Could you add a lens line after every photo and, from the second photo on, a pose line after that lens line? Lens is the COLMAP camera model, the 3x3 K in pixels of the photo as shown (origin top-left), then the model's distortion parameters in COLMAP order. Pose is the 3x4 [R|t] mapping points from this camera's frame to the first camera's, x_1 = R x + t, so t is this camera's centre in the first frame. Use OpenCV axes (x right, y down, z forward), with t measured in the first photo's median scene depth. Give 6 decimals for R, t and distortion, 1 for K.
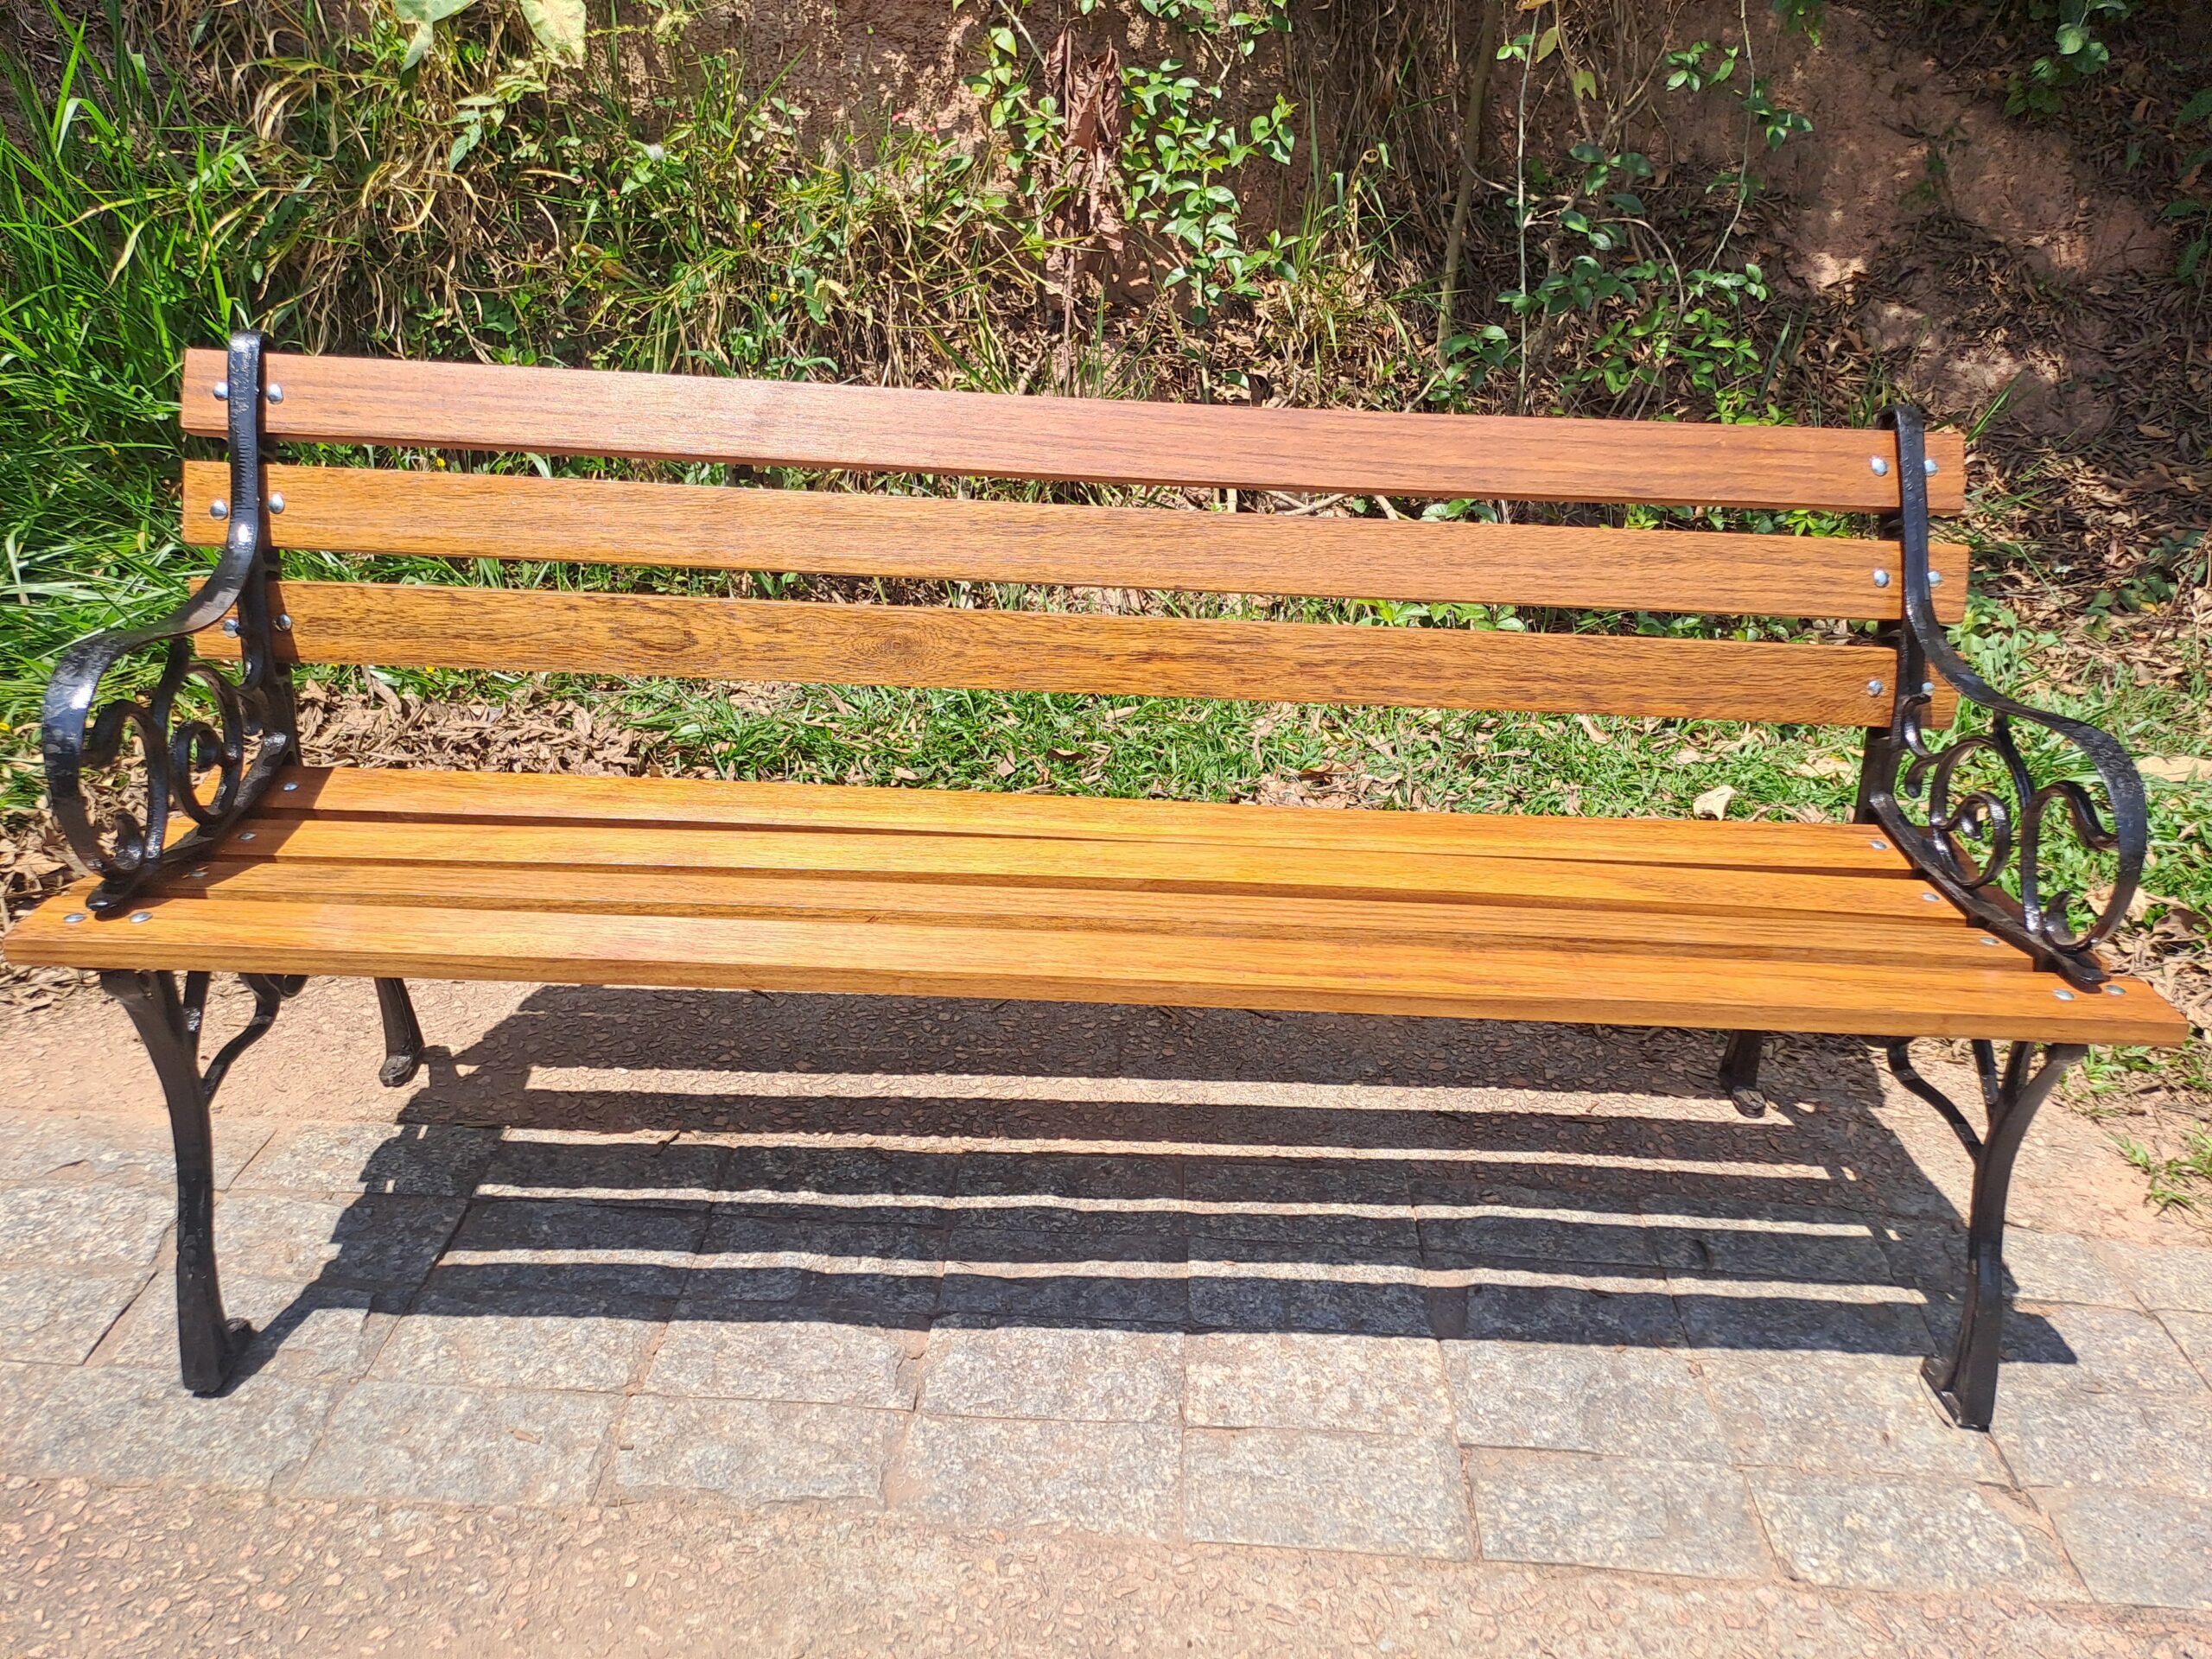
lens RADIAL K [[1608.0, 0, 1118.5], [0, 1608.0, 824.2], [0, 0, 1]] dist [0.071500, -0.062638]
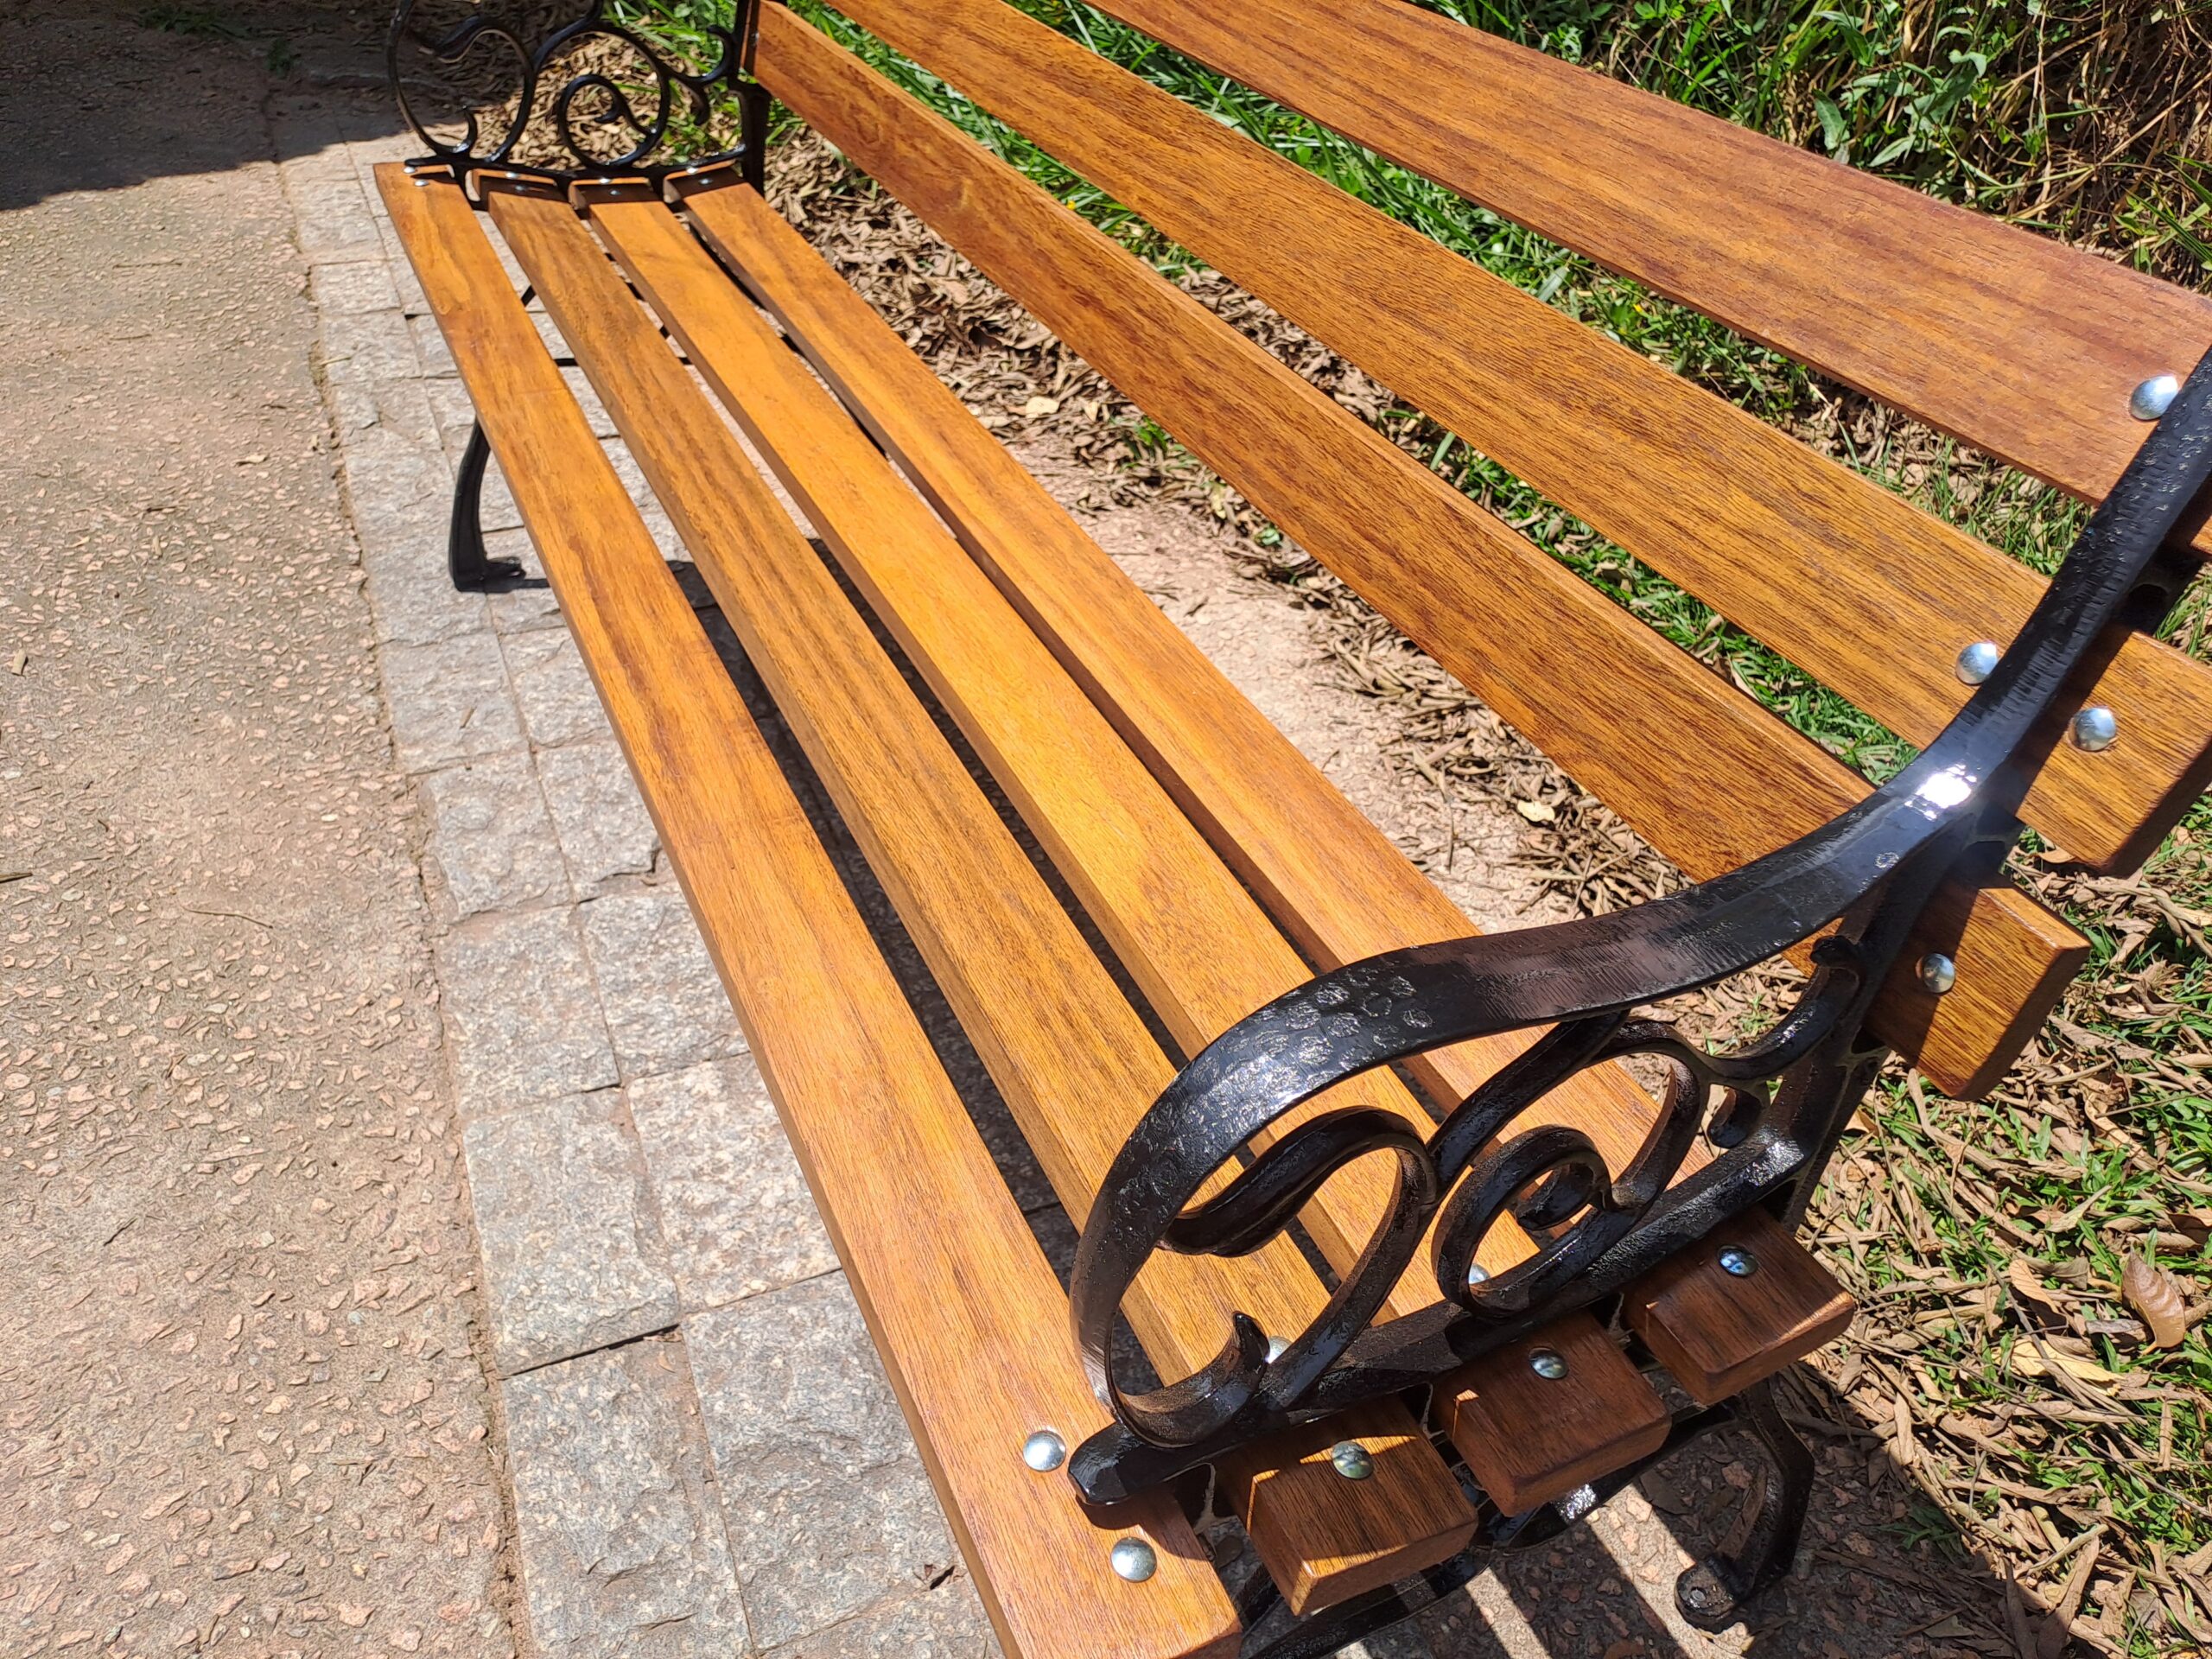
lens RADIAL K [[1621.0, 0, 1114.5], [0, 1621.0, 839.6], [0, 0, 1]] dist [0.051319, -0.042394]
pose [[0.428540, 0.531259, -0.730834, 0.688051], [-0.432859, 0.830720, 0.350053, -0.162625], [0.793087, 0.166336, 0.585957, 0.614117]]
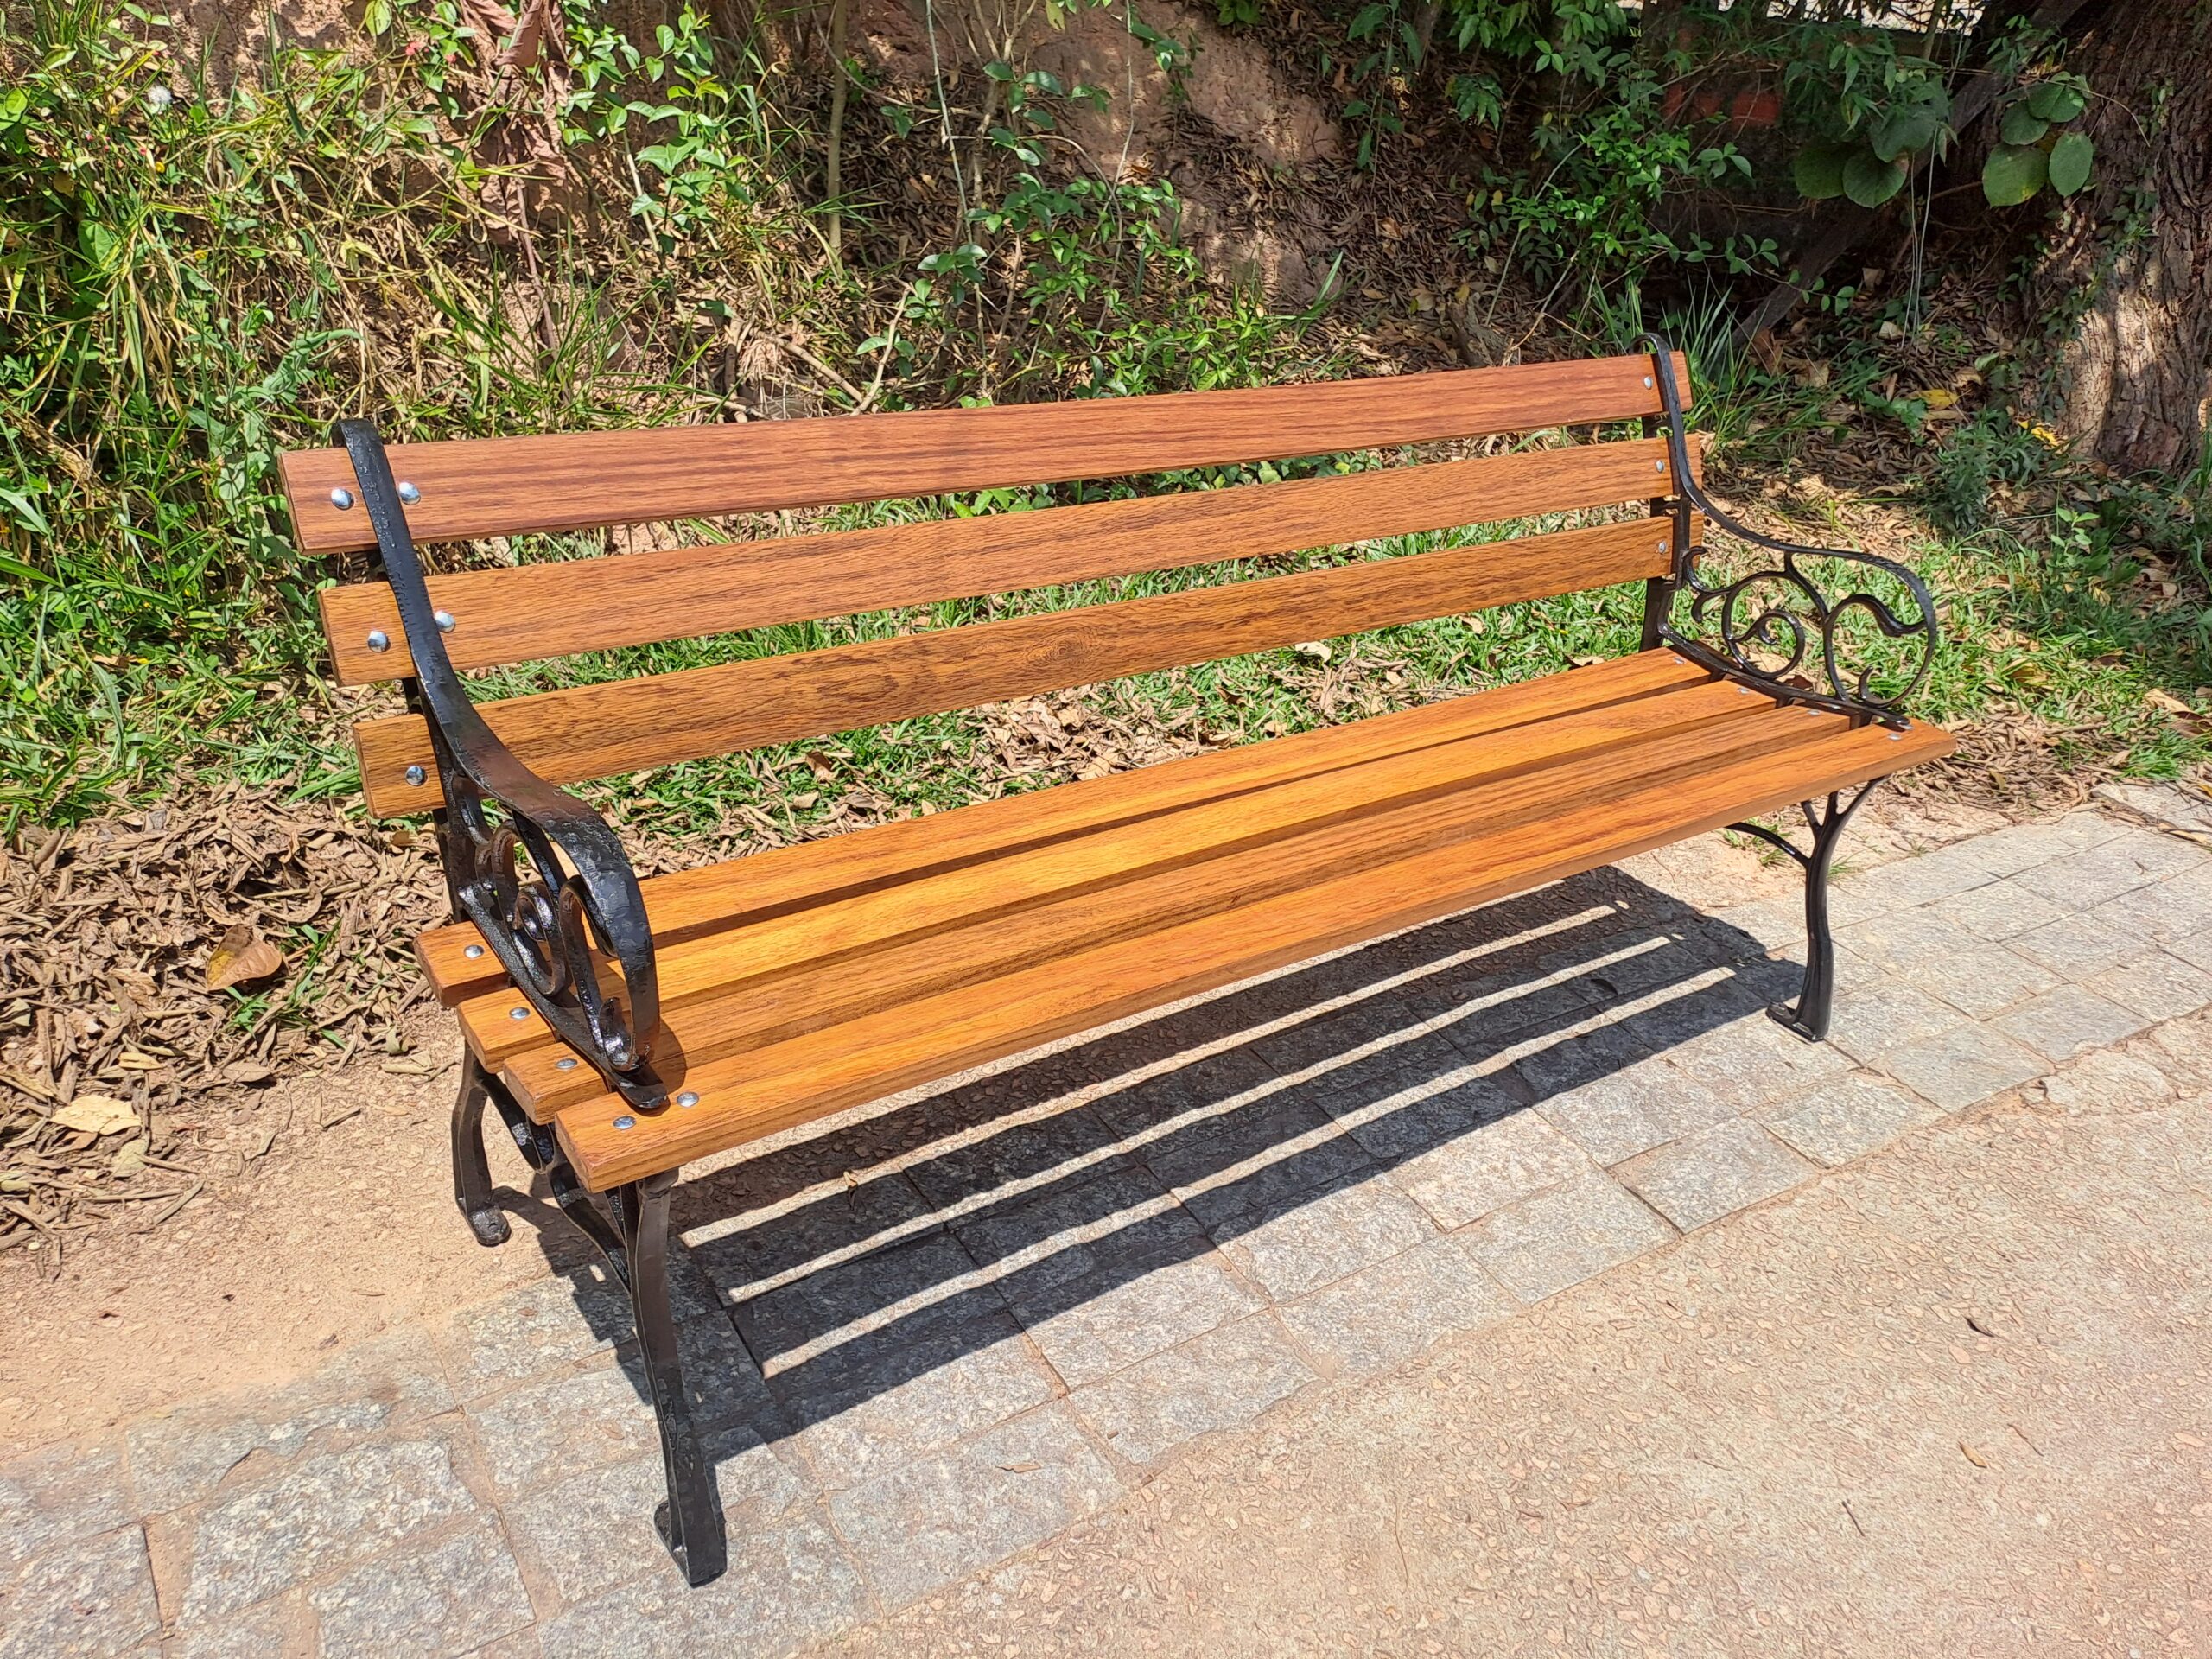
lens RADIAL K [[1621.0, 0, 1114.5], [0, 1621.0, 839.6], [0, 0, 1]] dist [0.051319, -0.042394]
pose [[0.827592, -0.244489, 0.505289, -0.662784], [0.198250, 0.969460, 0.144378, -0.135264], [-0.525156, -0.019312, 0.850787, 0.083180]]
